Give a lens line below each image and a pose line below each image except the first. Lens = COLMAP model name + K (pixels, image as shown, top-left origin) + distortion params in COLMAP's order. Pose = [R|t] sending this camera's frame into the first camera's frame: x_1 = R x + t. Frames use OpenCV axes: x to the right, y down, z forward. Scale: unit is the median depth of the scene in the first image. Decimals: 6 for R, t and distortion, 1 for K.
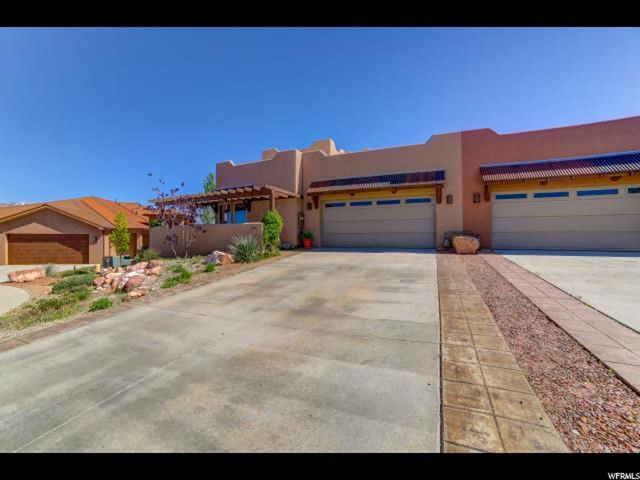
lens RADIAL K [[260.3, 0, 317.1], [0, 260.3, 239.7], [0, 0, 1]] dist [-0.091785, 0.030483]
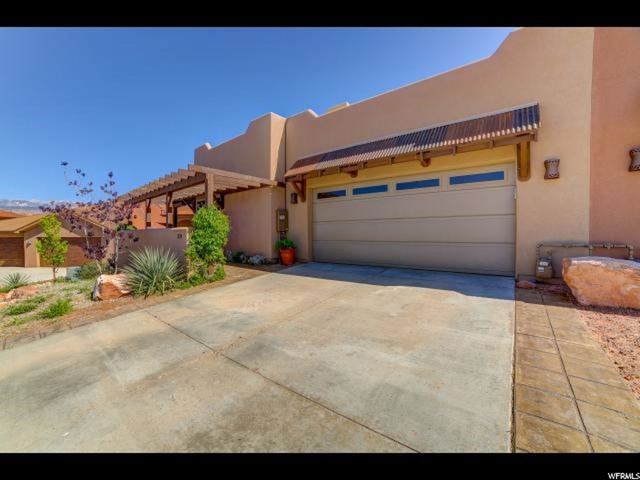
lens RADIAL K [[260.3, 0, 317.1], [0, 260.3, 239.7], [0, 0, 1]] dist [-0.091785, 0.030483]
pose [[0.967993, 0.000536, -0.250978, 0.204306], [0.003324, 0.999883, 0.014956, -0.038517], [0.250956, -0.015311, 0.967877, 0.424387]]
